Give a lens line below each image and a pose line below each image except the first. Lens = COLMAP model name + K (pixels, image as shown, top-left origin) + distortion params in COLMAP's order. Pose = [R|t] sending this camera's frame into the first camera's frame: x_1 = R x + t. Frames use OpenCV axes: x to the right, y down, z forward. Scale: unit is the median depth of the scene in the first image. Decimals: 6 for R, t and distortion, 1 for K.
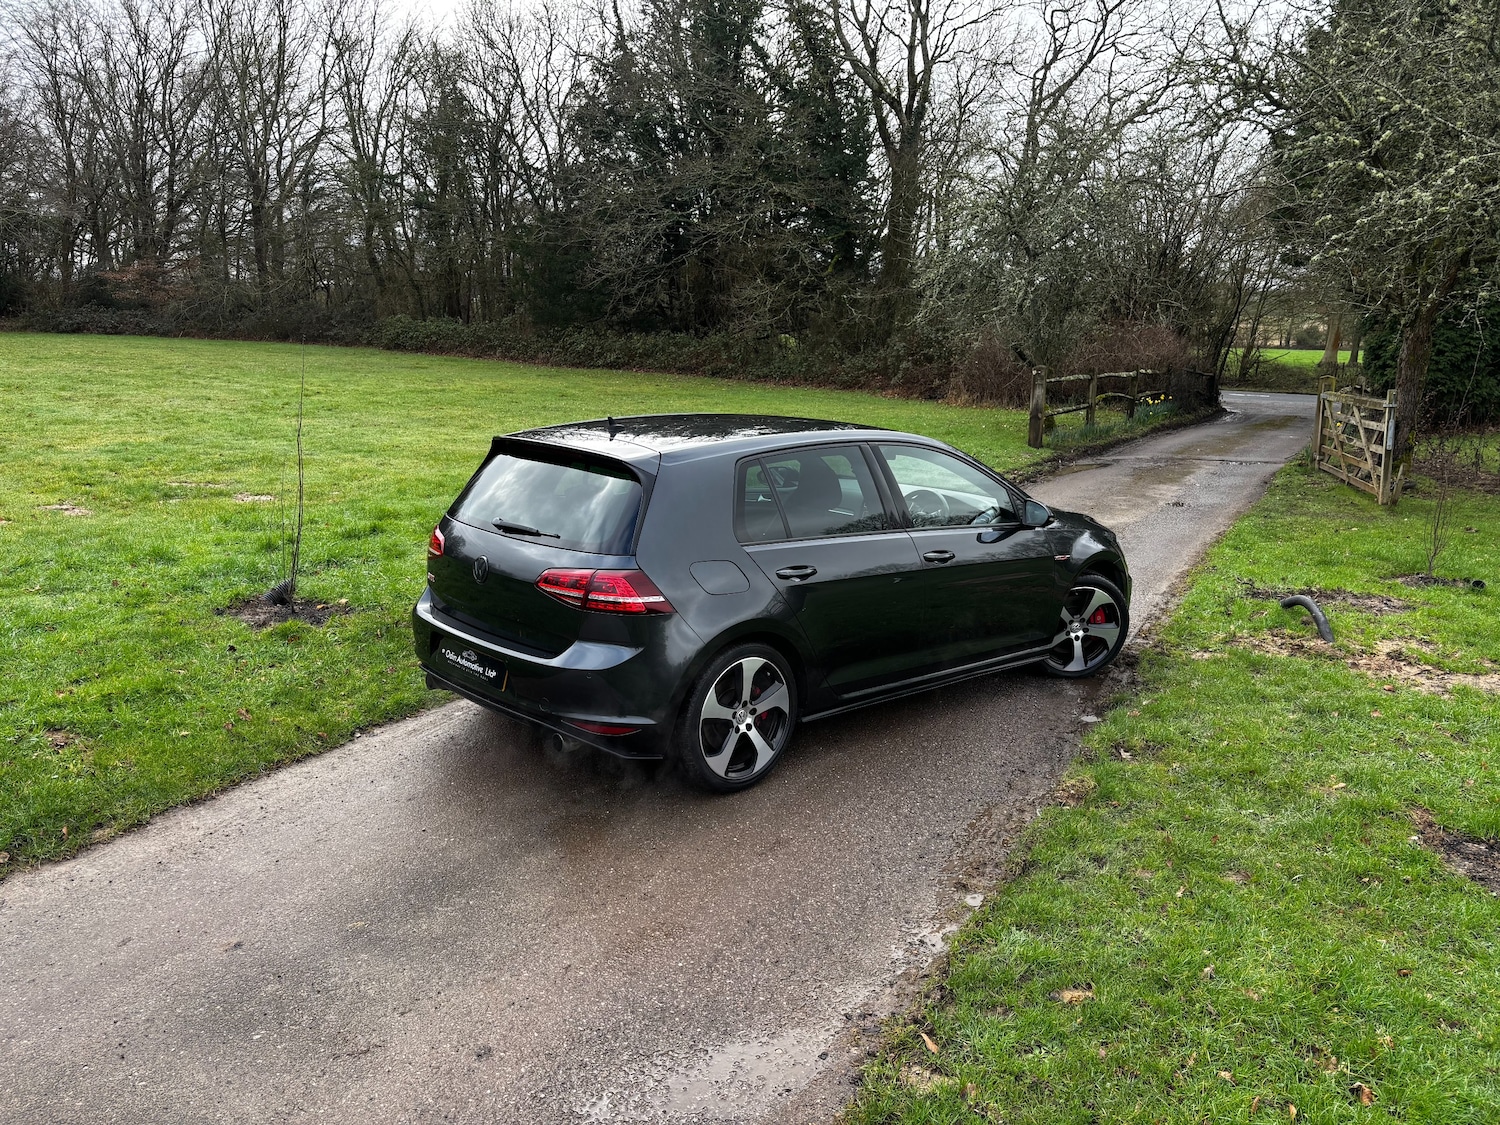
lens RADIAL K [[1135.9, 0, 751.3], [0, 1135.9, 575.4], [0, 0, 1]] dist [0.047927, -0.050328]
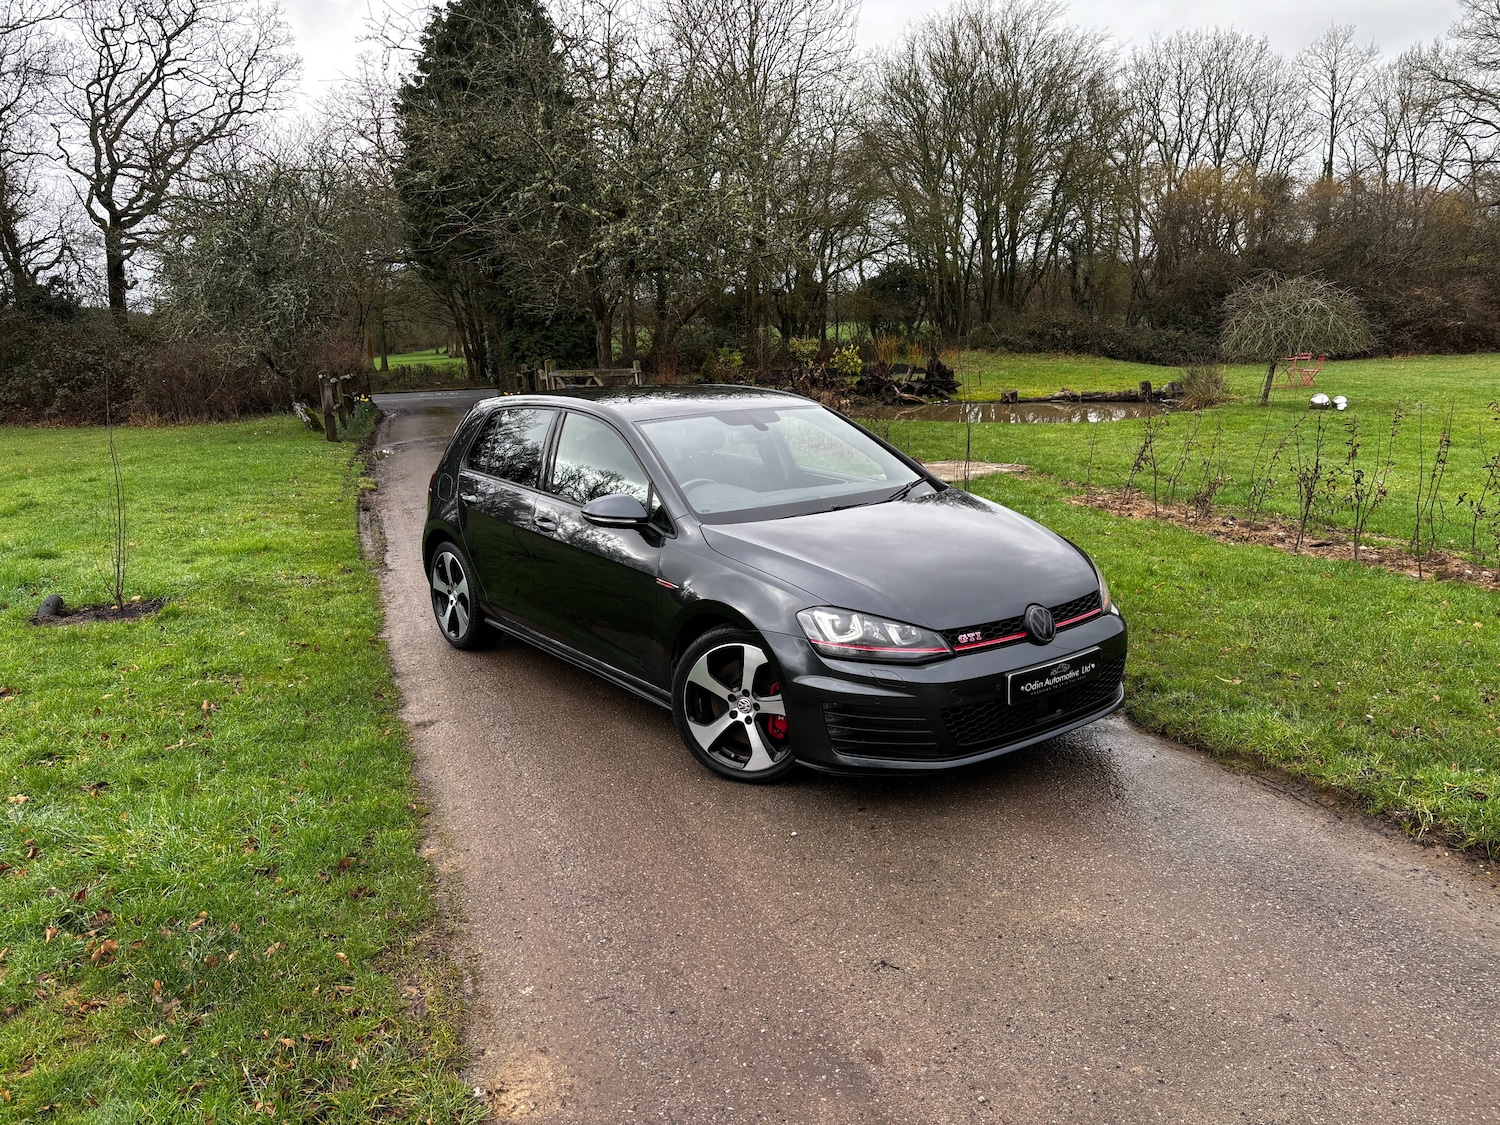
lens RADIAL K [[1135.9, 0, 744.0], [0, 1135.9, 566.3], [0, 0, 1]] dist [0.047927, -0.050328]
pose [[0.684114, -0.200409, 0.701302, -0.226467], [0.216039, 0.974041, 0.067605, 0.014374], [-0.696646, 0.105259, 0.709651, -0.054371]]
